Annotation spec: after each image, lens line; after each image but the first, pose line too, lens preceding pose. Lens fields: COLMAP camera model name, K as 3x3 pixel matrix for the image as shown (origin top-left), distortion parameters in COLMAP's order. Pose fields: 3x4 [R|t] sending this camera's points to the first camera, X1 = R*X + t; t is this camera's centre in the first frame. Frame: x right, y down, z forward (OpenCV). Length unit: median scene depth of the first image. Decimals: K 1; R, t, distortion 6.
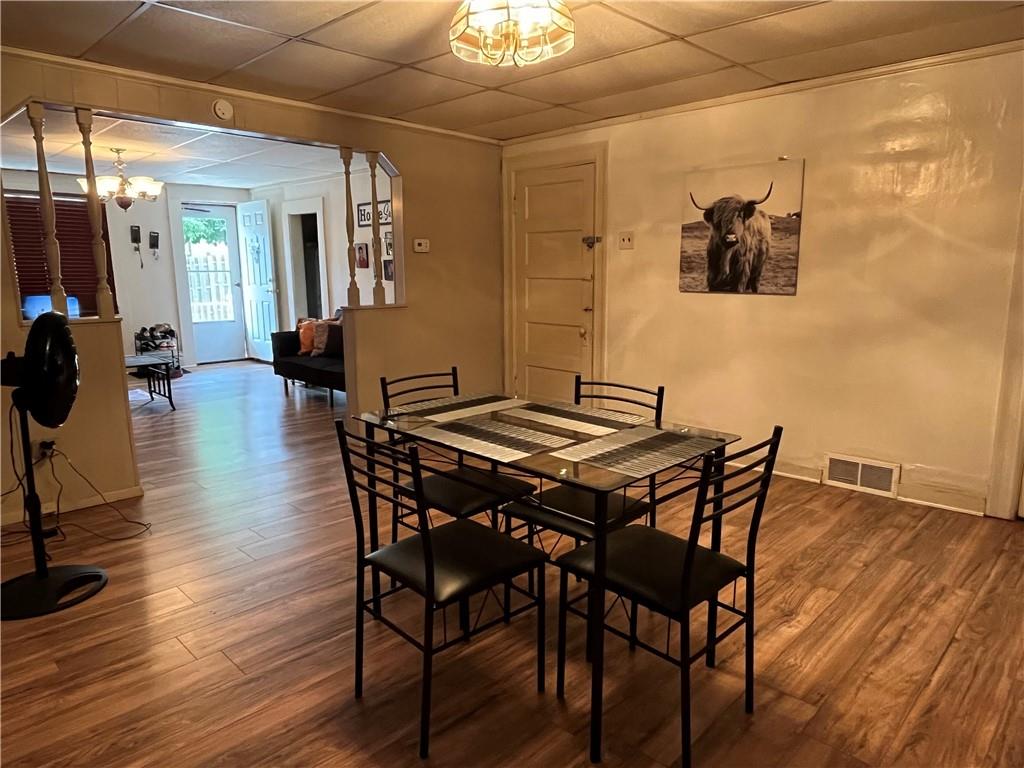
lens RADIAL K [[662.7, 0, 512.6], [0, 662.7, 383.0], [0, 0, 1]] dist [0.001671, -0.004422]
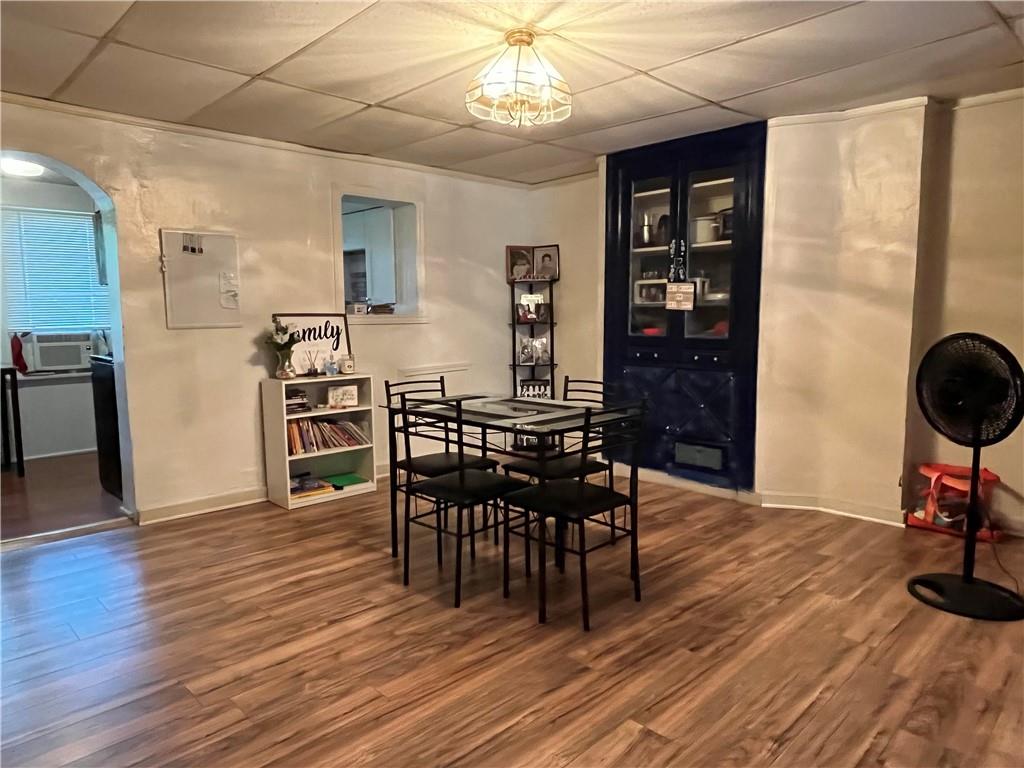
lens RADIAL K [[662.7, 0, 516.7], [0, 662.7, 389.7], [0, 0, 1]] dist [0.001671, -0.004422]
pose [[-0.999835, 0.006895, 0.016785, -0.005648], [0.011467, 0.956960, 0.289995, -0.198522], [-0.014063, 0.290139, -0.956881, 1.208732]]
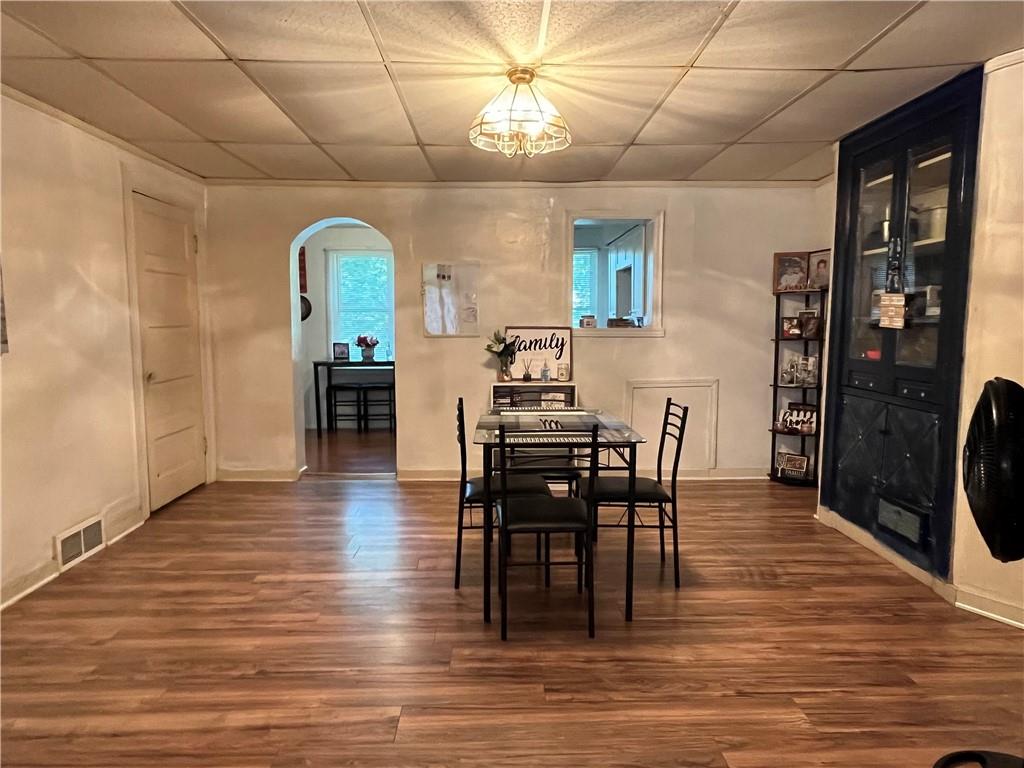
lens RADIAL K [[662.7, 0, 517.6], [0, 662.7, 387.8], [0, 0, 1]] dist [0.001671, -0.004422]
pose [[-0.719690, -0.068138, 0.690944, -0.480346], [0.123642, 0.966687, 0.224117, -0.180314], [-0.683197, 0.246724, -0.687291, 1.055836]]
